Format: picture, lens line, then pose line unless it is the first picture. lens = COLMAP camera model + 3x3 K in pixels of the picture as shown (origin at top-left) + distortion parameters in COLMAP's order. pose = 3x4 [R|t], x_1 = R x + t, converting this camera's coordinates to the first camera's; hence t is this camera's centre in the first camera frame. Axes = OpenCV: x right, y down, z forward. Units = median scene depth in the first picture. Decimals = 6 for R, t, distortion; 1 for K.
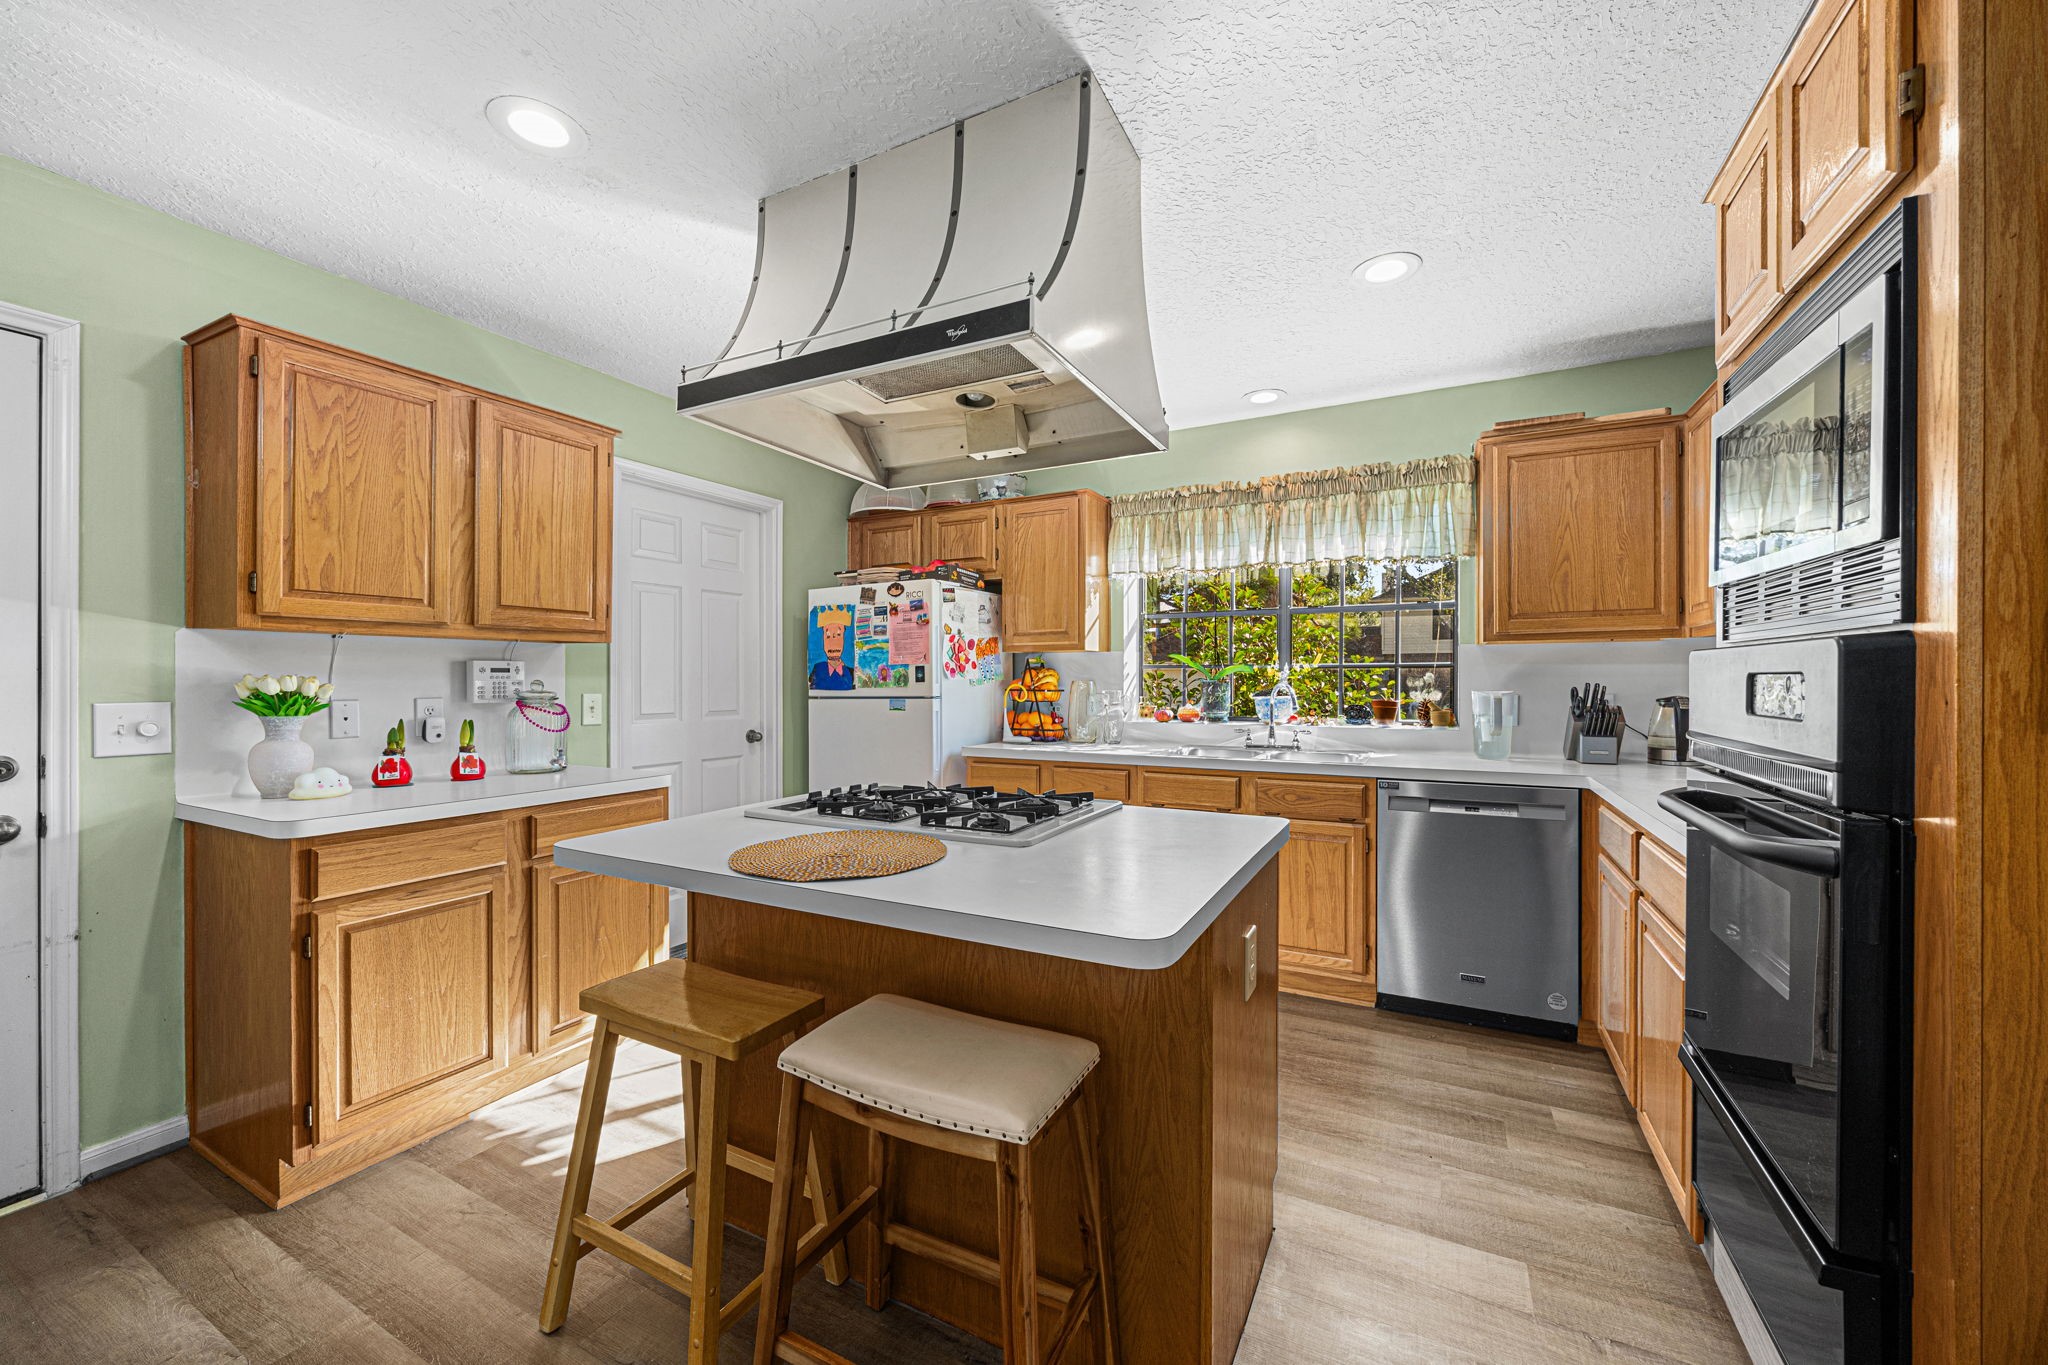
lens RADIAL K [[781.9, 0, 1022.0], [0, 781.9, 680.1], [0, 0, 1]] dist [-0.001495, 0.000200]
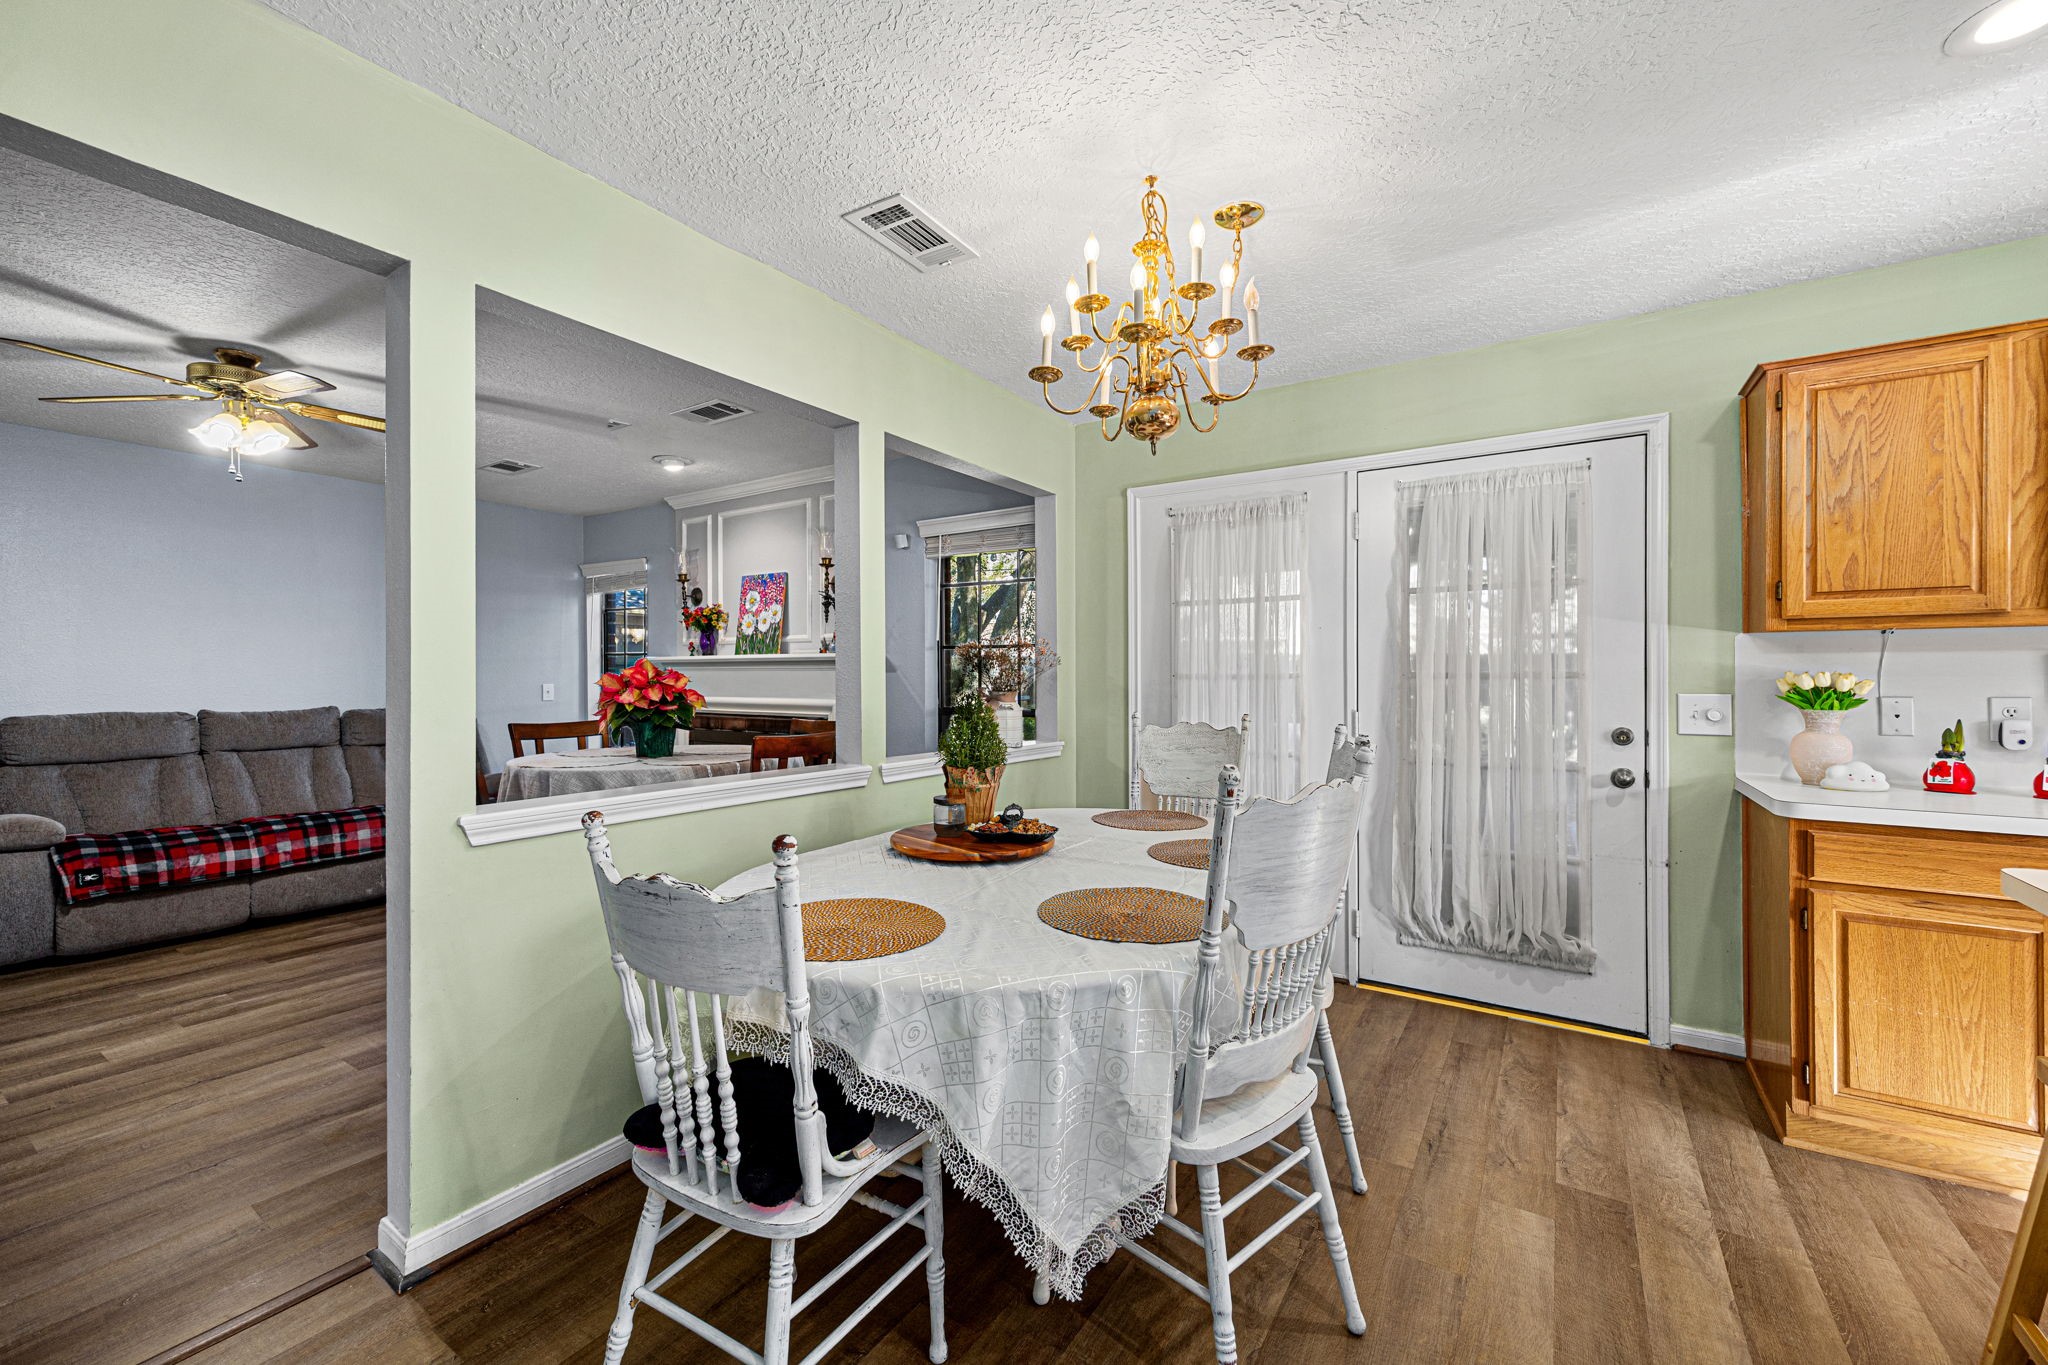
lens RADIAL K [[827.0, 0, 1021.9], [0, 827.0, 676.1], [0, 0, 1]] dist [0.009437, -0.000973]
pose [[-0.092241, 0.000096, -0.995737, 0.249104], [-0.000112, 1.000000, 0.000107, -0.000183], [0.995737, 0.000122, -0.092241, 0.008647]]
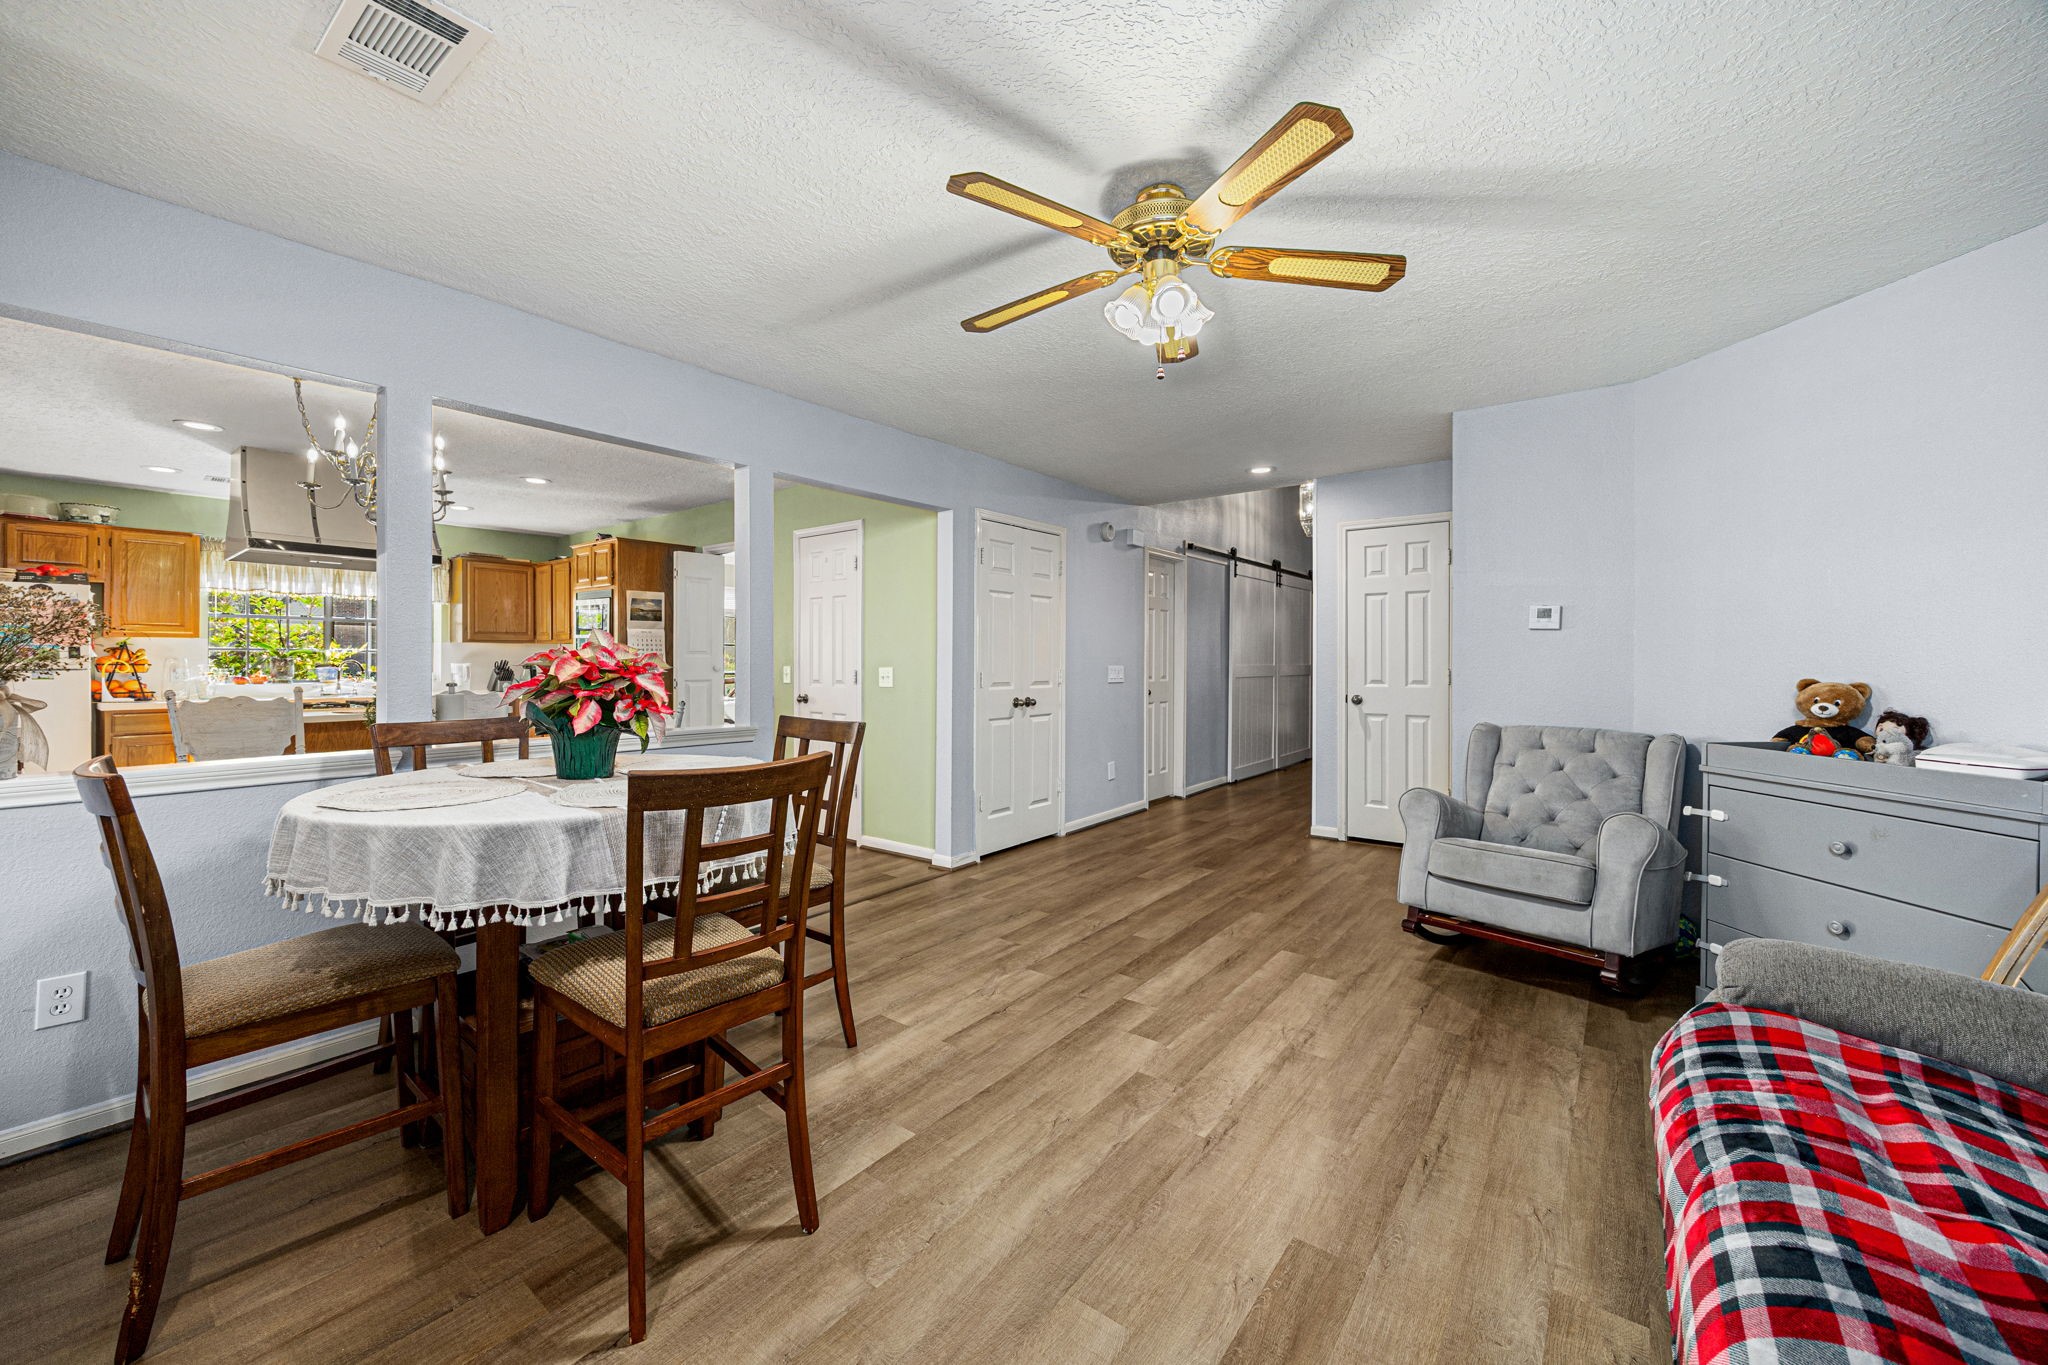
lens RADIAL K [[781.9, 0, 1028.6], [0, 781.9, 661.1], [0, 0, 1]] dist [-0.001495, 0.000200]
pose [[0.164790, 0.000651, 0.986328, -1.698720], [-0.002671, 0.999996, -0.000213, 0.004370], [-0.986325, -0.002600, 0.164792, -1.263033]]
